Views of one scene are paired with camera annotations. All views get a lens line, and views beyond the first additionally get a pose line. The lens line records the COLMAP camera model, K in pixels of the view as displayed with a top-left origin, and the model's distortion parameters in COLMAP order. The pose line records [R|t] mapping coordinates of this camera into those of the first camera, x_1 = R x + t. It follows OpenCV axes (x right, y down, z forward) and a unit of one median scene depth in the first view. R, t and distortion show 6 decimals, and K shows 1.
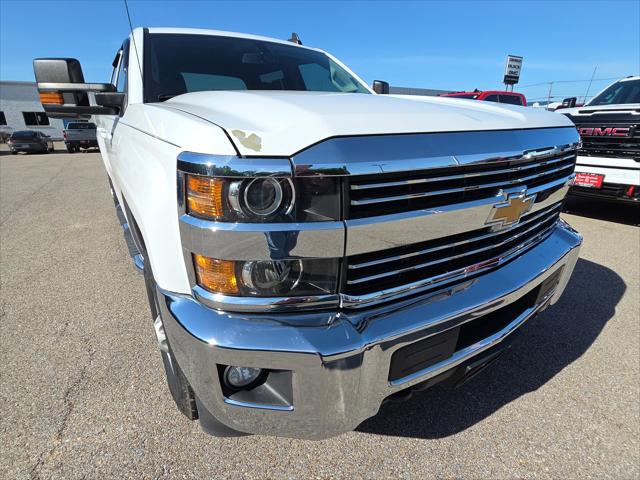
lens RADIAL K [[331.1, 0, 314.1], [0, 331.1, 249.3], [0, 0, 1]] dist [-0.003235, 0.000171]
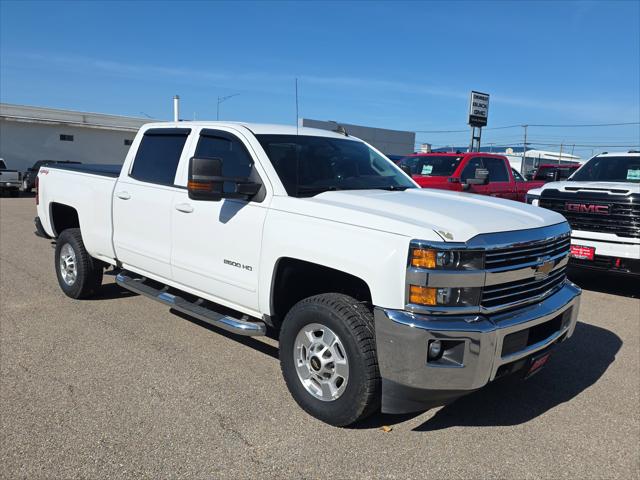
lens RADIAL K [[541.1, 0, 320.1], [0, 541.1, 238.0], [0, 0, 1]] dist [0.036710, -0.050416]
pose [[0.974425, 0.013103, 0.224331, -0.393373], [0.037776, 0.974540, -0.221008, 0.102386], [-0.221515, 0.223830, 0.949121, -0.496677]]
